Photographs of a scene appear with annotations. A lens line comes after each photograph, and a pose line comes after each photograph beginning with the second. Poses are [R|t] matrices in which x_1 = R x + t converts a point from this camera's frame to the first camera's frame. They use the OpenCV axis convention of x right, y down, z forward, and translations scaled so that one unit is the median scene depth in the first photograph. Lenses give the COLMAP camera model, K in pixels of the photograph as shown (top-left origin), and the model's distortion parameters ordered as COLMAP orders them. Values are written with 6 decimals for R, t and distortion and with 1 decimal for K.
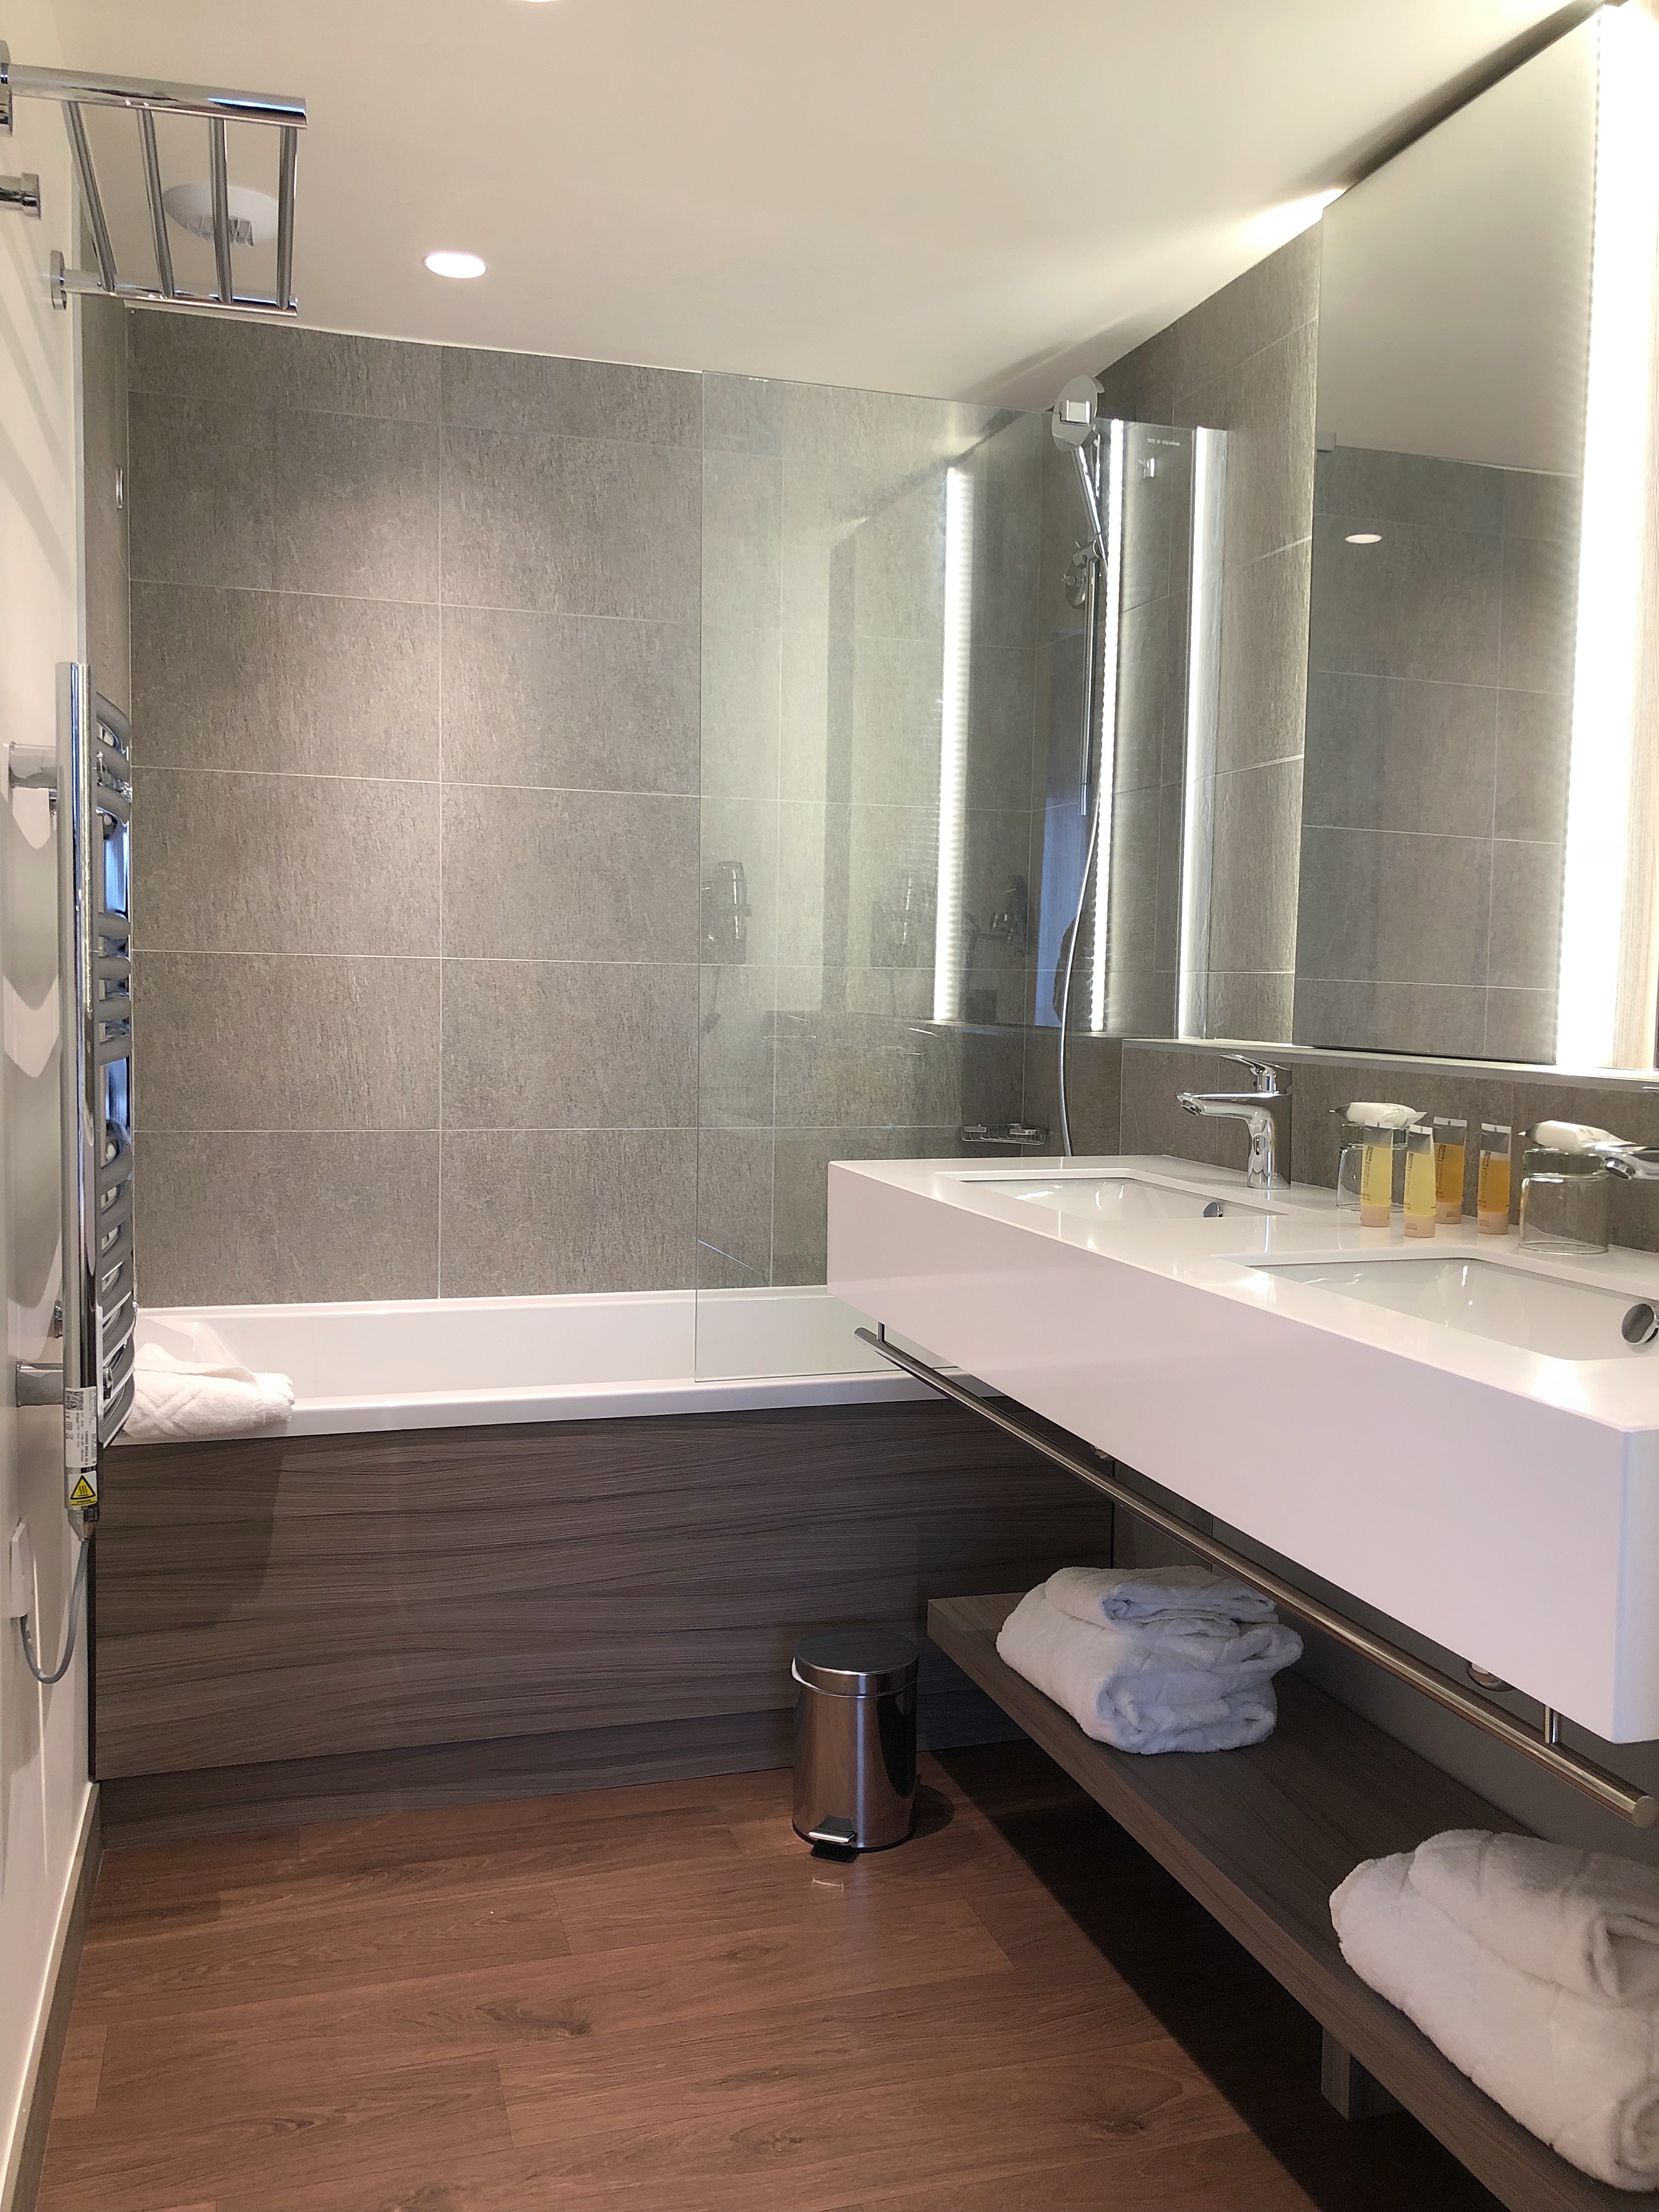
lens RADIAL K [[1804.4, 0, 830.1], [0, 1804.4, 1110.6], [0, 0, 1]] dist [0.008465, 0.001719]
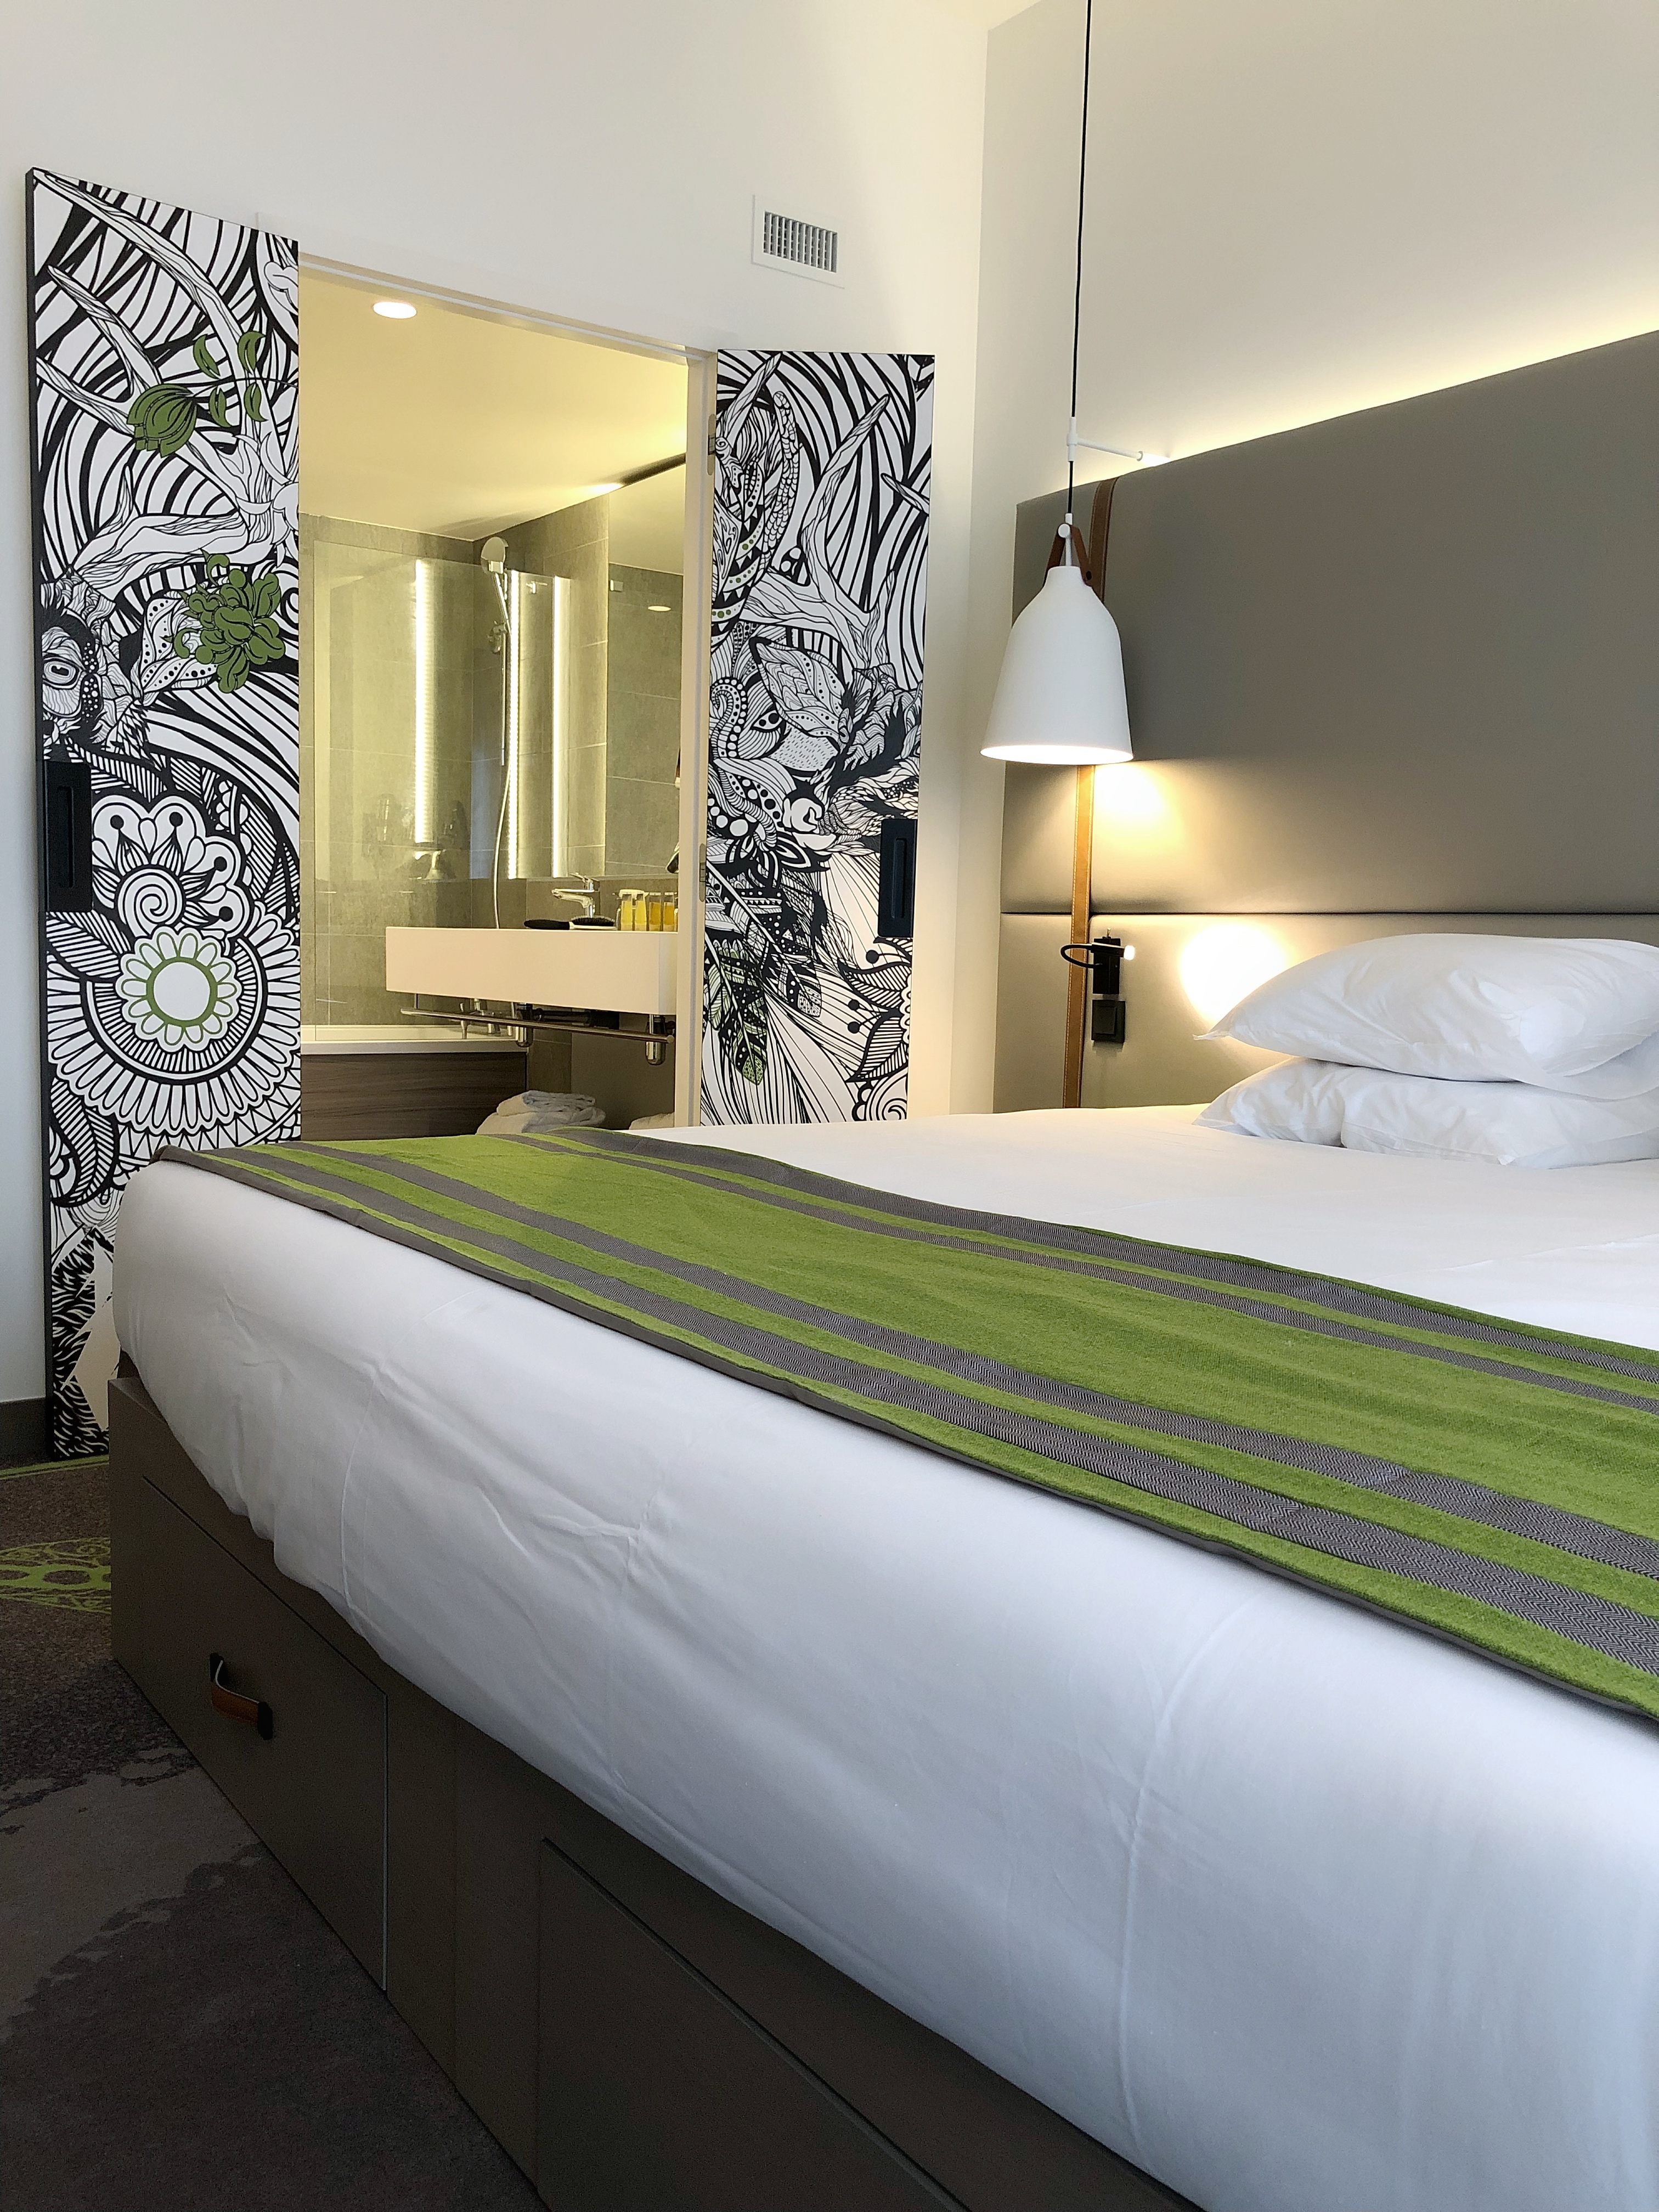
lens RADIAL K [[1804.4, 0, 830.5], [0, 1804.4, 1104.5], [0, 0, 1]] dist [0.008465, 0.001719]
pose [[0.944814, -0.031198, 0.326120, -0.184476], [0.018631, 0.998961, 0.041587, 0.135225], [-0.327078, -0.033216, 0.944413, -1.033607]]
